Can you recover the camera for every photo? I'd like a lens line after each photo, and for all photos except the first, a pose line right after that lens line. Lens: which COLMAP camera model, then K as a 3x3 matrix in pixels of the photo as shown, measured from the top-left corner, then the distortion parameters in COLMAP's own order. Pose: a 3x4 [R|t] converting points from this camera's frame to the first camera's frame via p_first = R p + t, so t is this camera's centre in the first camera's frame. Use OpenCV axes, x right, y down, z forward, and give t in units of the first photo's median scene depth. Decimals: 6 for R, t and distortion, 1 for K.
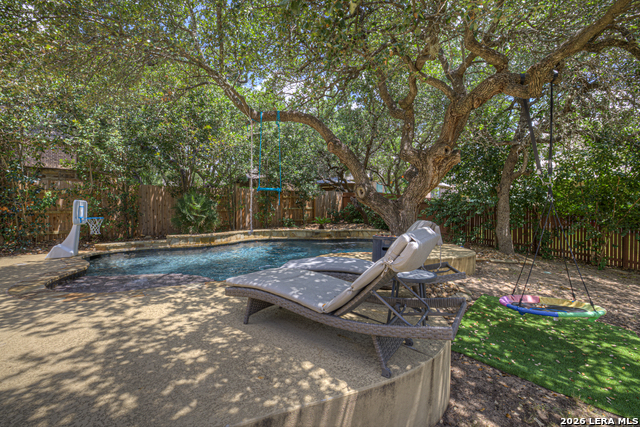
lens RADIAL K [[278.7, 0, 316.2], [0, 278.7, 211.9], [0, 0, 1]] dist [-0.005174, 0.000957]
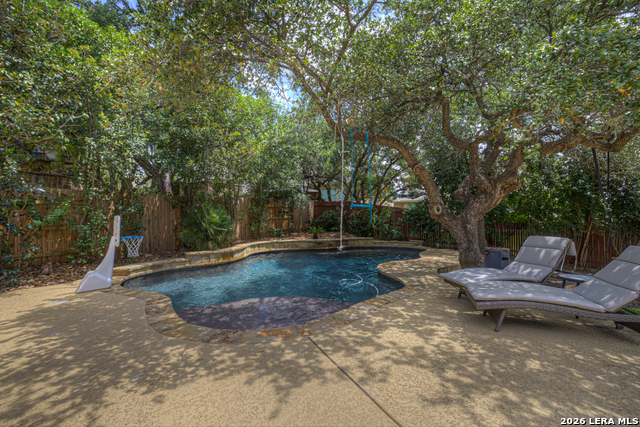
lens RADIAL K [[278.7, 0, 322.5], [0, 278.7, 211.2], [0, 0, 1]] dist [-0.005174, 0.000957]
pose [[0.950084, 0.004261, 0.311966, -0.405151], [0.001657, 0.999824, -0.018702, -0.028108], [-0.311991, 0.018285, 0.949909, 0.044324]]
